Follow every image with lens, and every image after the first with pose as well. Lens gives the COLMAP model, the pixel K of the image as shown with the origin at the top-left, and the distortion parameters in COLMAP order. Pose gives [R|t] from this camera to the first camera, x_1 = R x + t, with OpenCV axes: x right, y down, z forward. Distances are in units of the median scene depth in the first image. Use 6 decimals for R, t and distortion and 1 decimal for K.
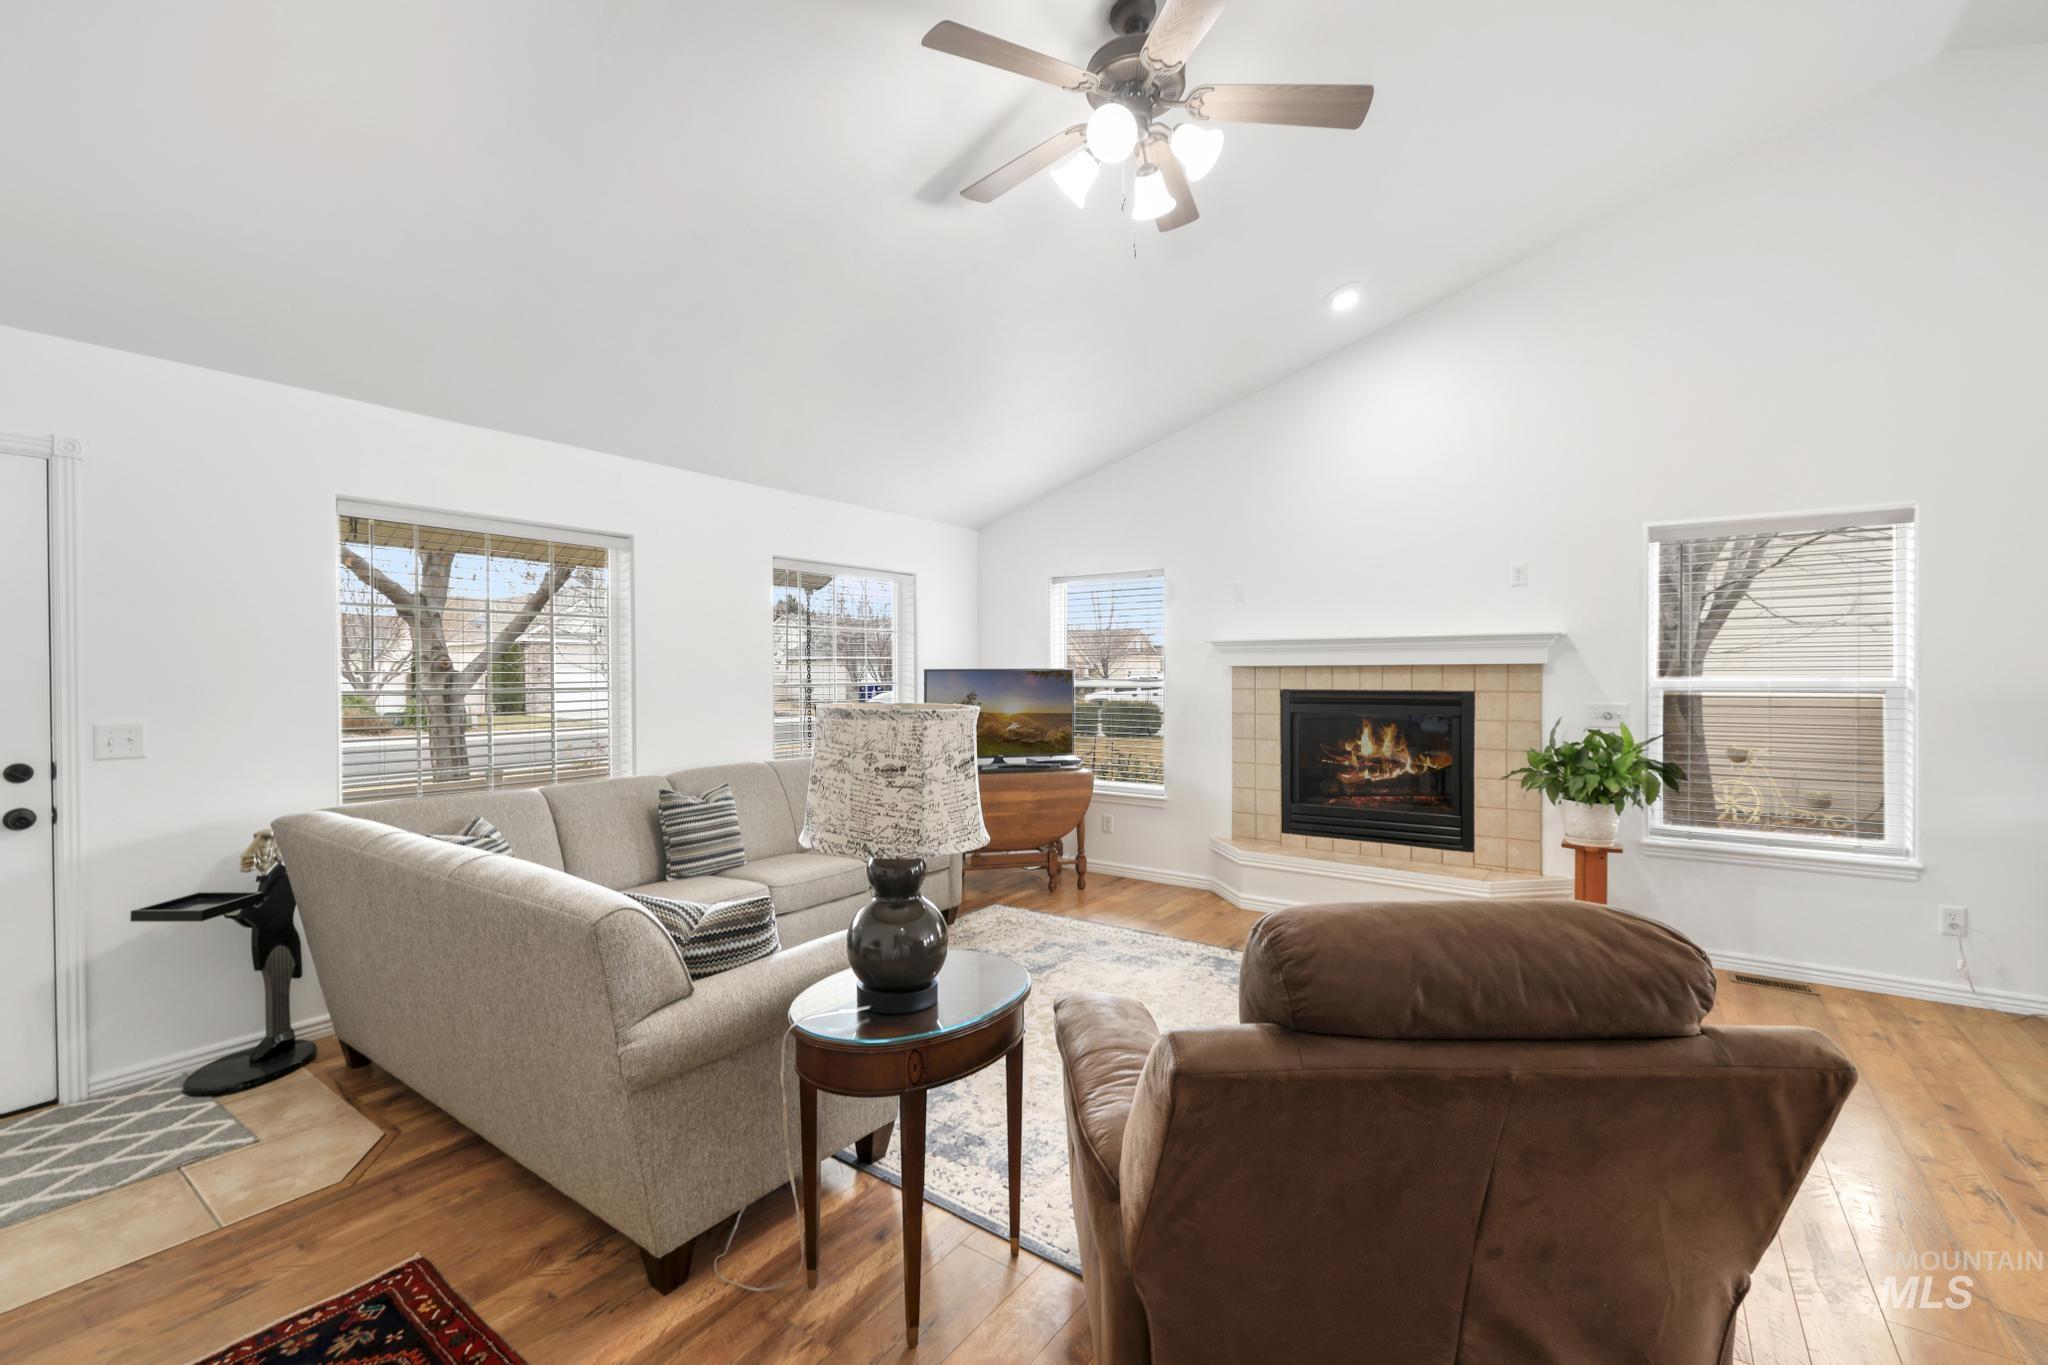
lens RADIAL K [[884.1, 0, 1023.0], [0, 884.1, 689.3], [0, 0, 1]] dist [0.000245, -0.000144]
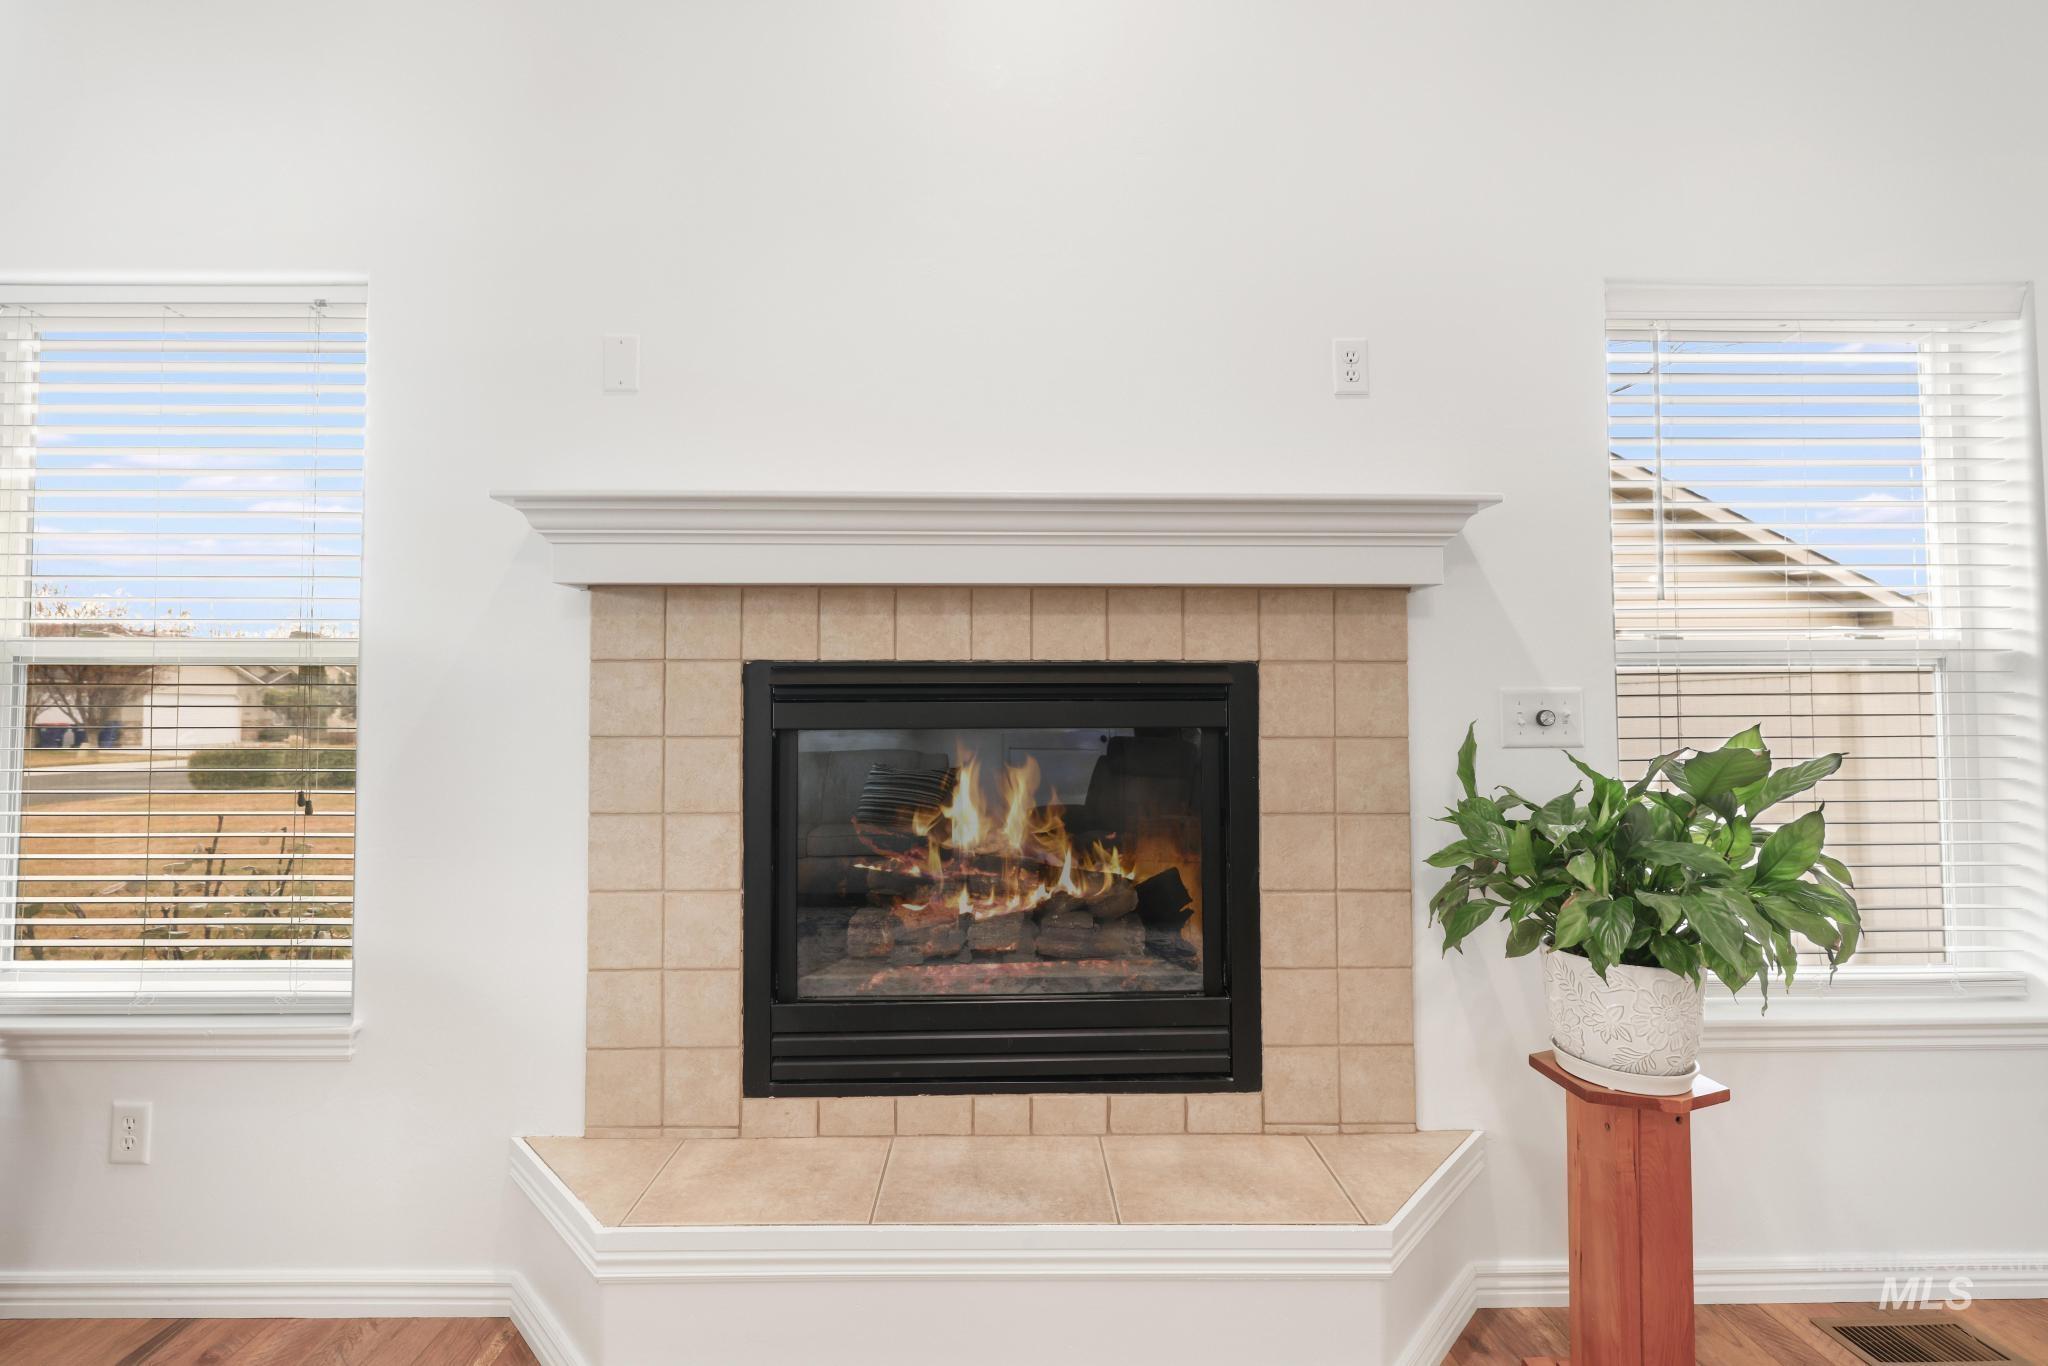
lens RADIAL K [[884.1, 0, 1023.0], [0, 884.1, 689.8], [0, 0, 1]] dist [0.000245, -0.000144]
pose [[0.821155, 0.020501, 0.570336, 0.195311], [0.011626, 0.998546, -0.052632, 0.030613], [-0.570586, 0.049850, 0.819723, 0.691967]]
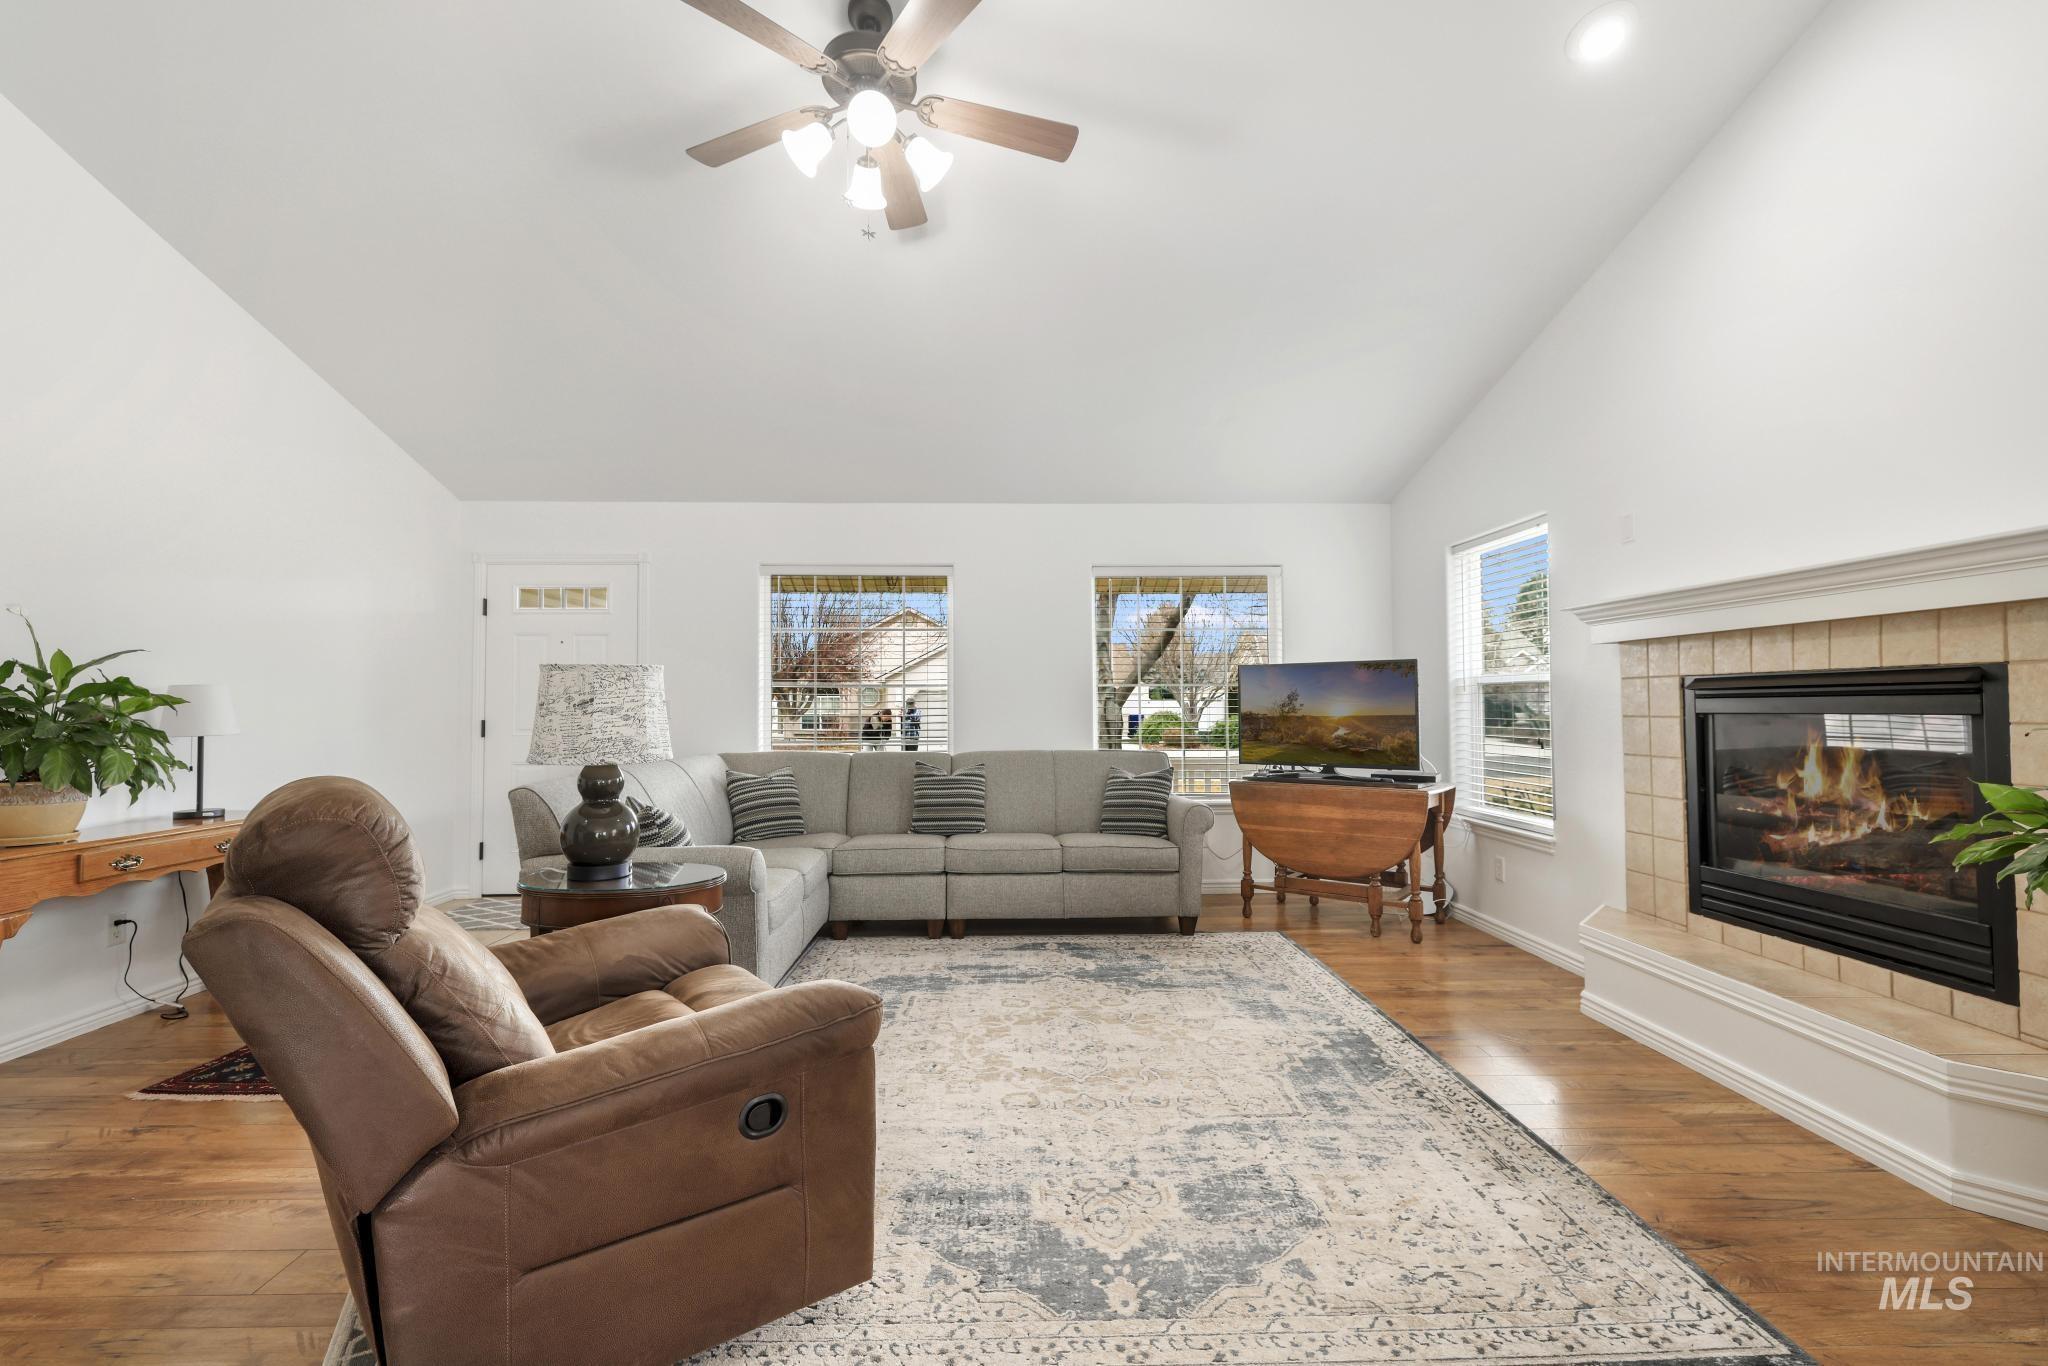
lens RADIAL K [[901.0, 0, 1024.1], [0, 901.0, 695.7], [0, 0, 1]] dist [-0.000057, -0.000208]
pose [[0.598230, -0.009774, -0.801265, 0.539583], [-0.014205, 0.999639, -0.022799, 0.035671], [0.801198, 0.025021, 0.597875, 0.269612]]
